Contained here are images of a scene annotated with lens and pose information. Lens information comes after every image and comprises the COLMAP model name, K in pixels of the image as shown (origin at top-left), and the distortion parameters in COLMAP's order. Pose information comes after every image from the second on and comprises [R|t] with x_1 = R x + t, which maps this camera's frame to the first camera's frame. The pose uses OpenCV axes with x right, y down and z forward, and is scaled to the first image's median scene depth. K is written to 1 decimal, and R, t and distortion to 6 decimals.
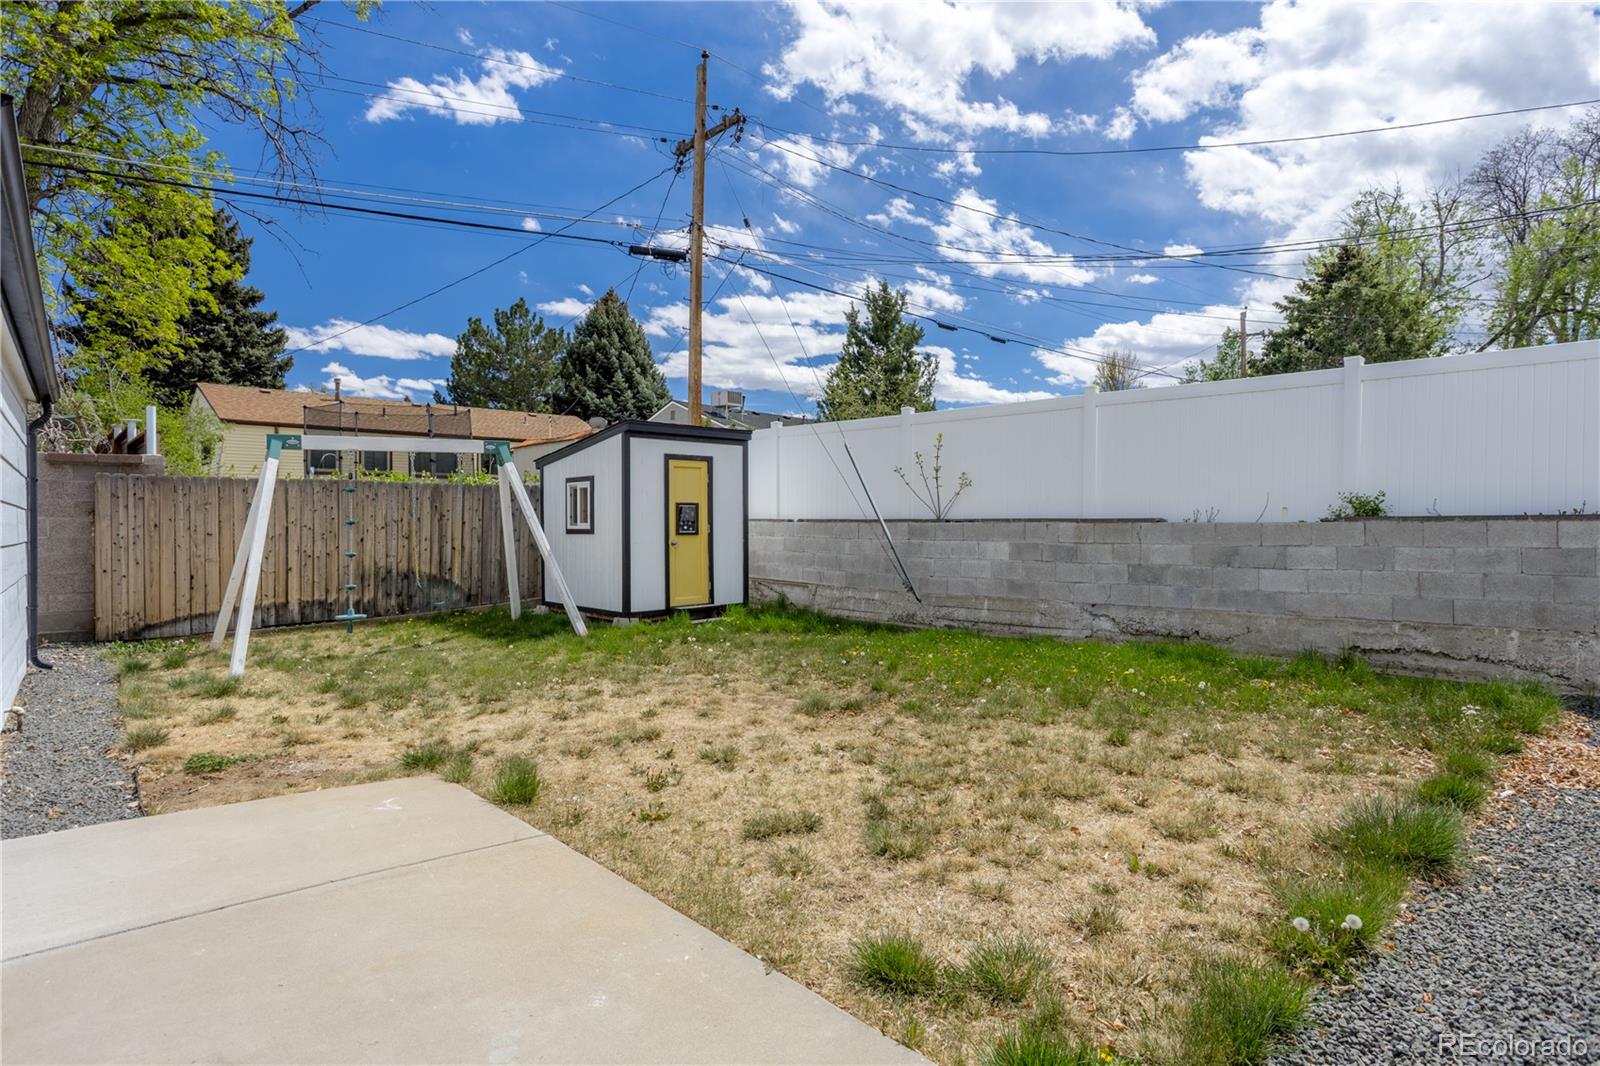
lens RADIAL K [[859.4, 0, 798.1], [0, 859.4, 531.4], [0, 0, 1]] dist [-0.007294, 0.001759]
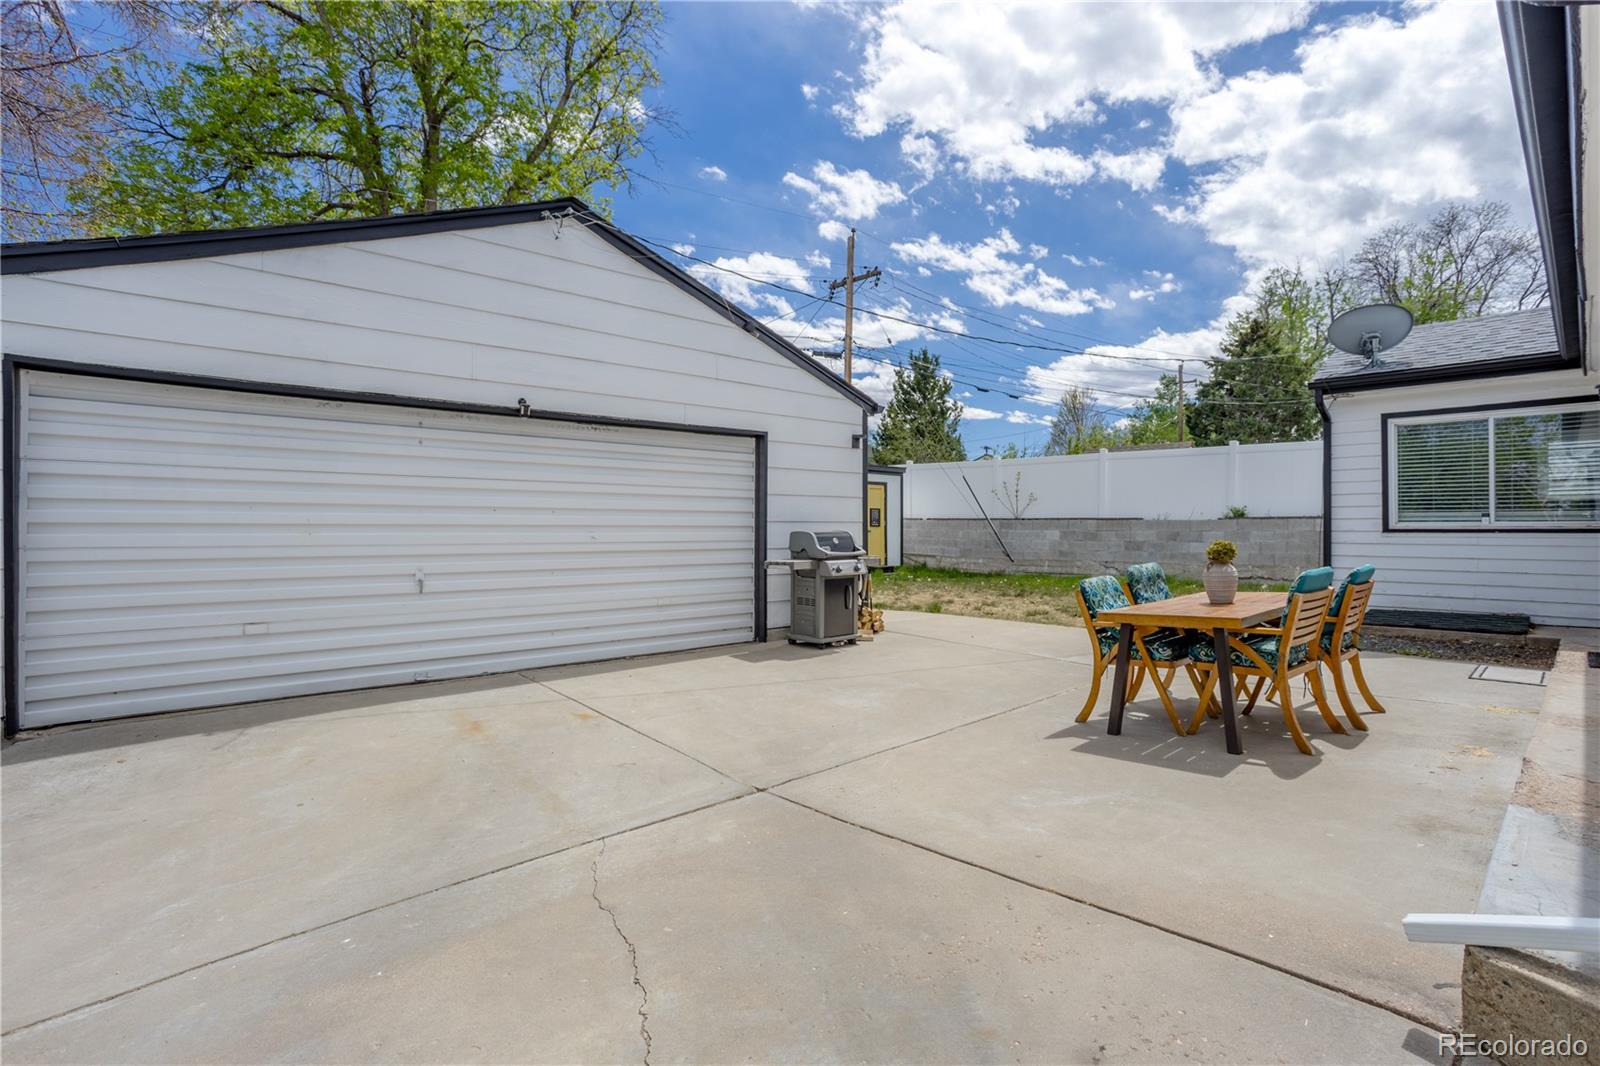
lens RADIAL K [[775.0, 0, 806.3], [0, 775.0, 539.1], [0, 0, 1]] dist [-0.019345, 0.001754]
pose [[0.999567, 0.004781, 0.029019, -0.306674], [-0.004942, 0.999973, 0.005490, 0.021079], [-0.028992, -0.005632, 0.999564, -0.581271]]
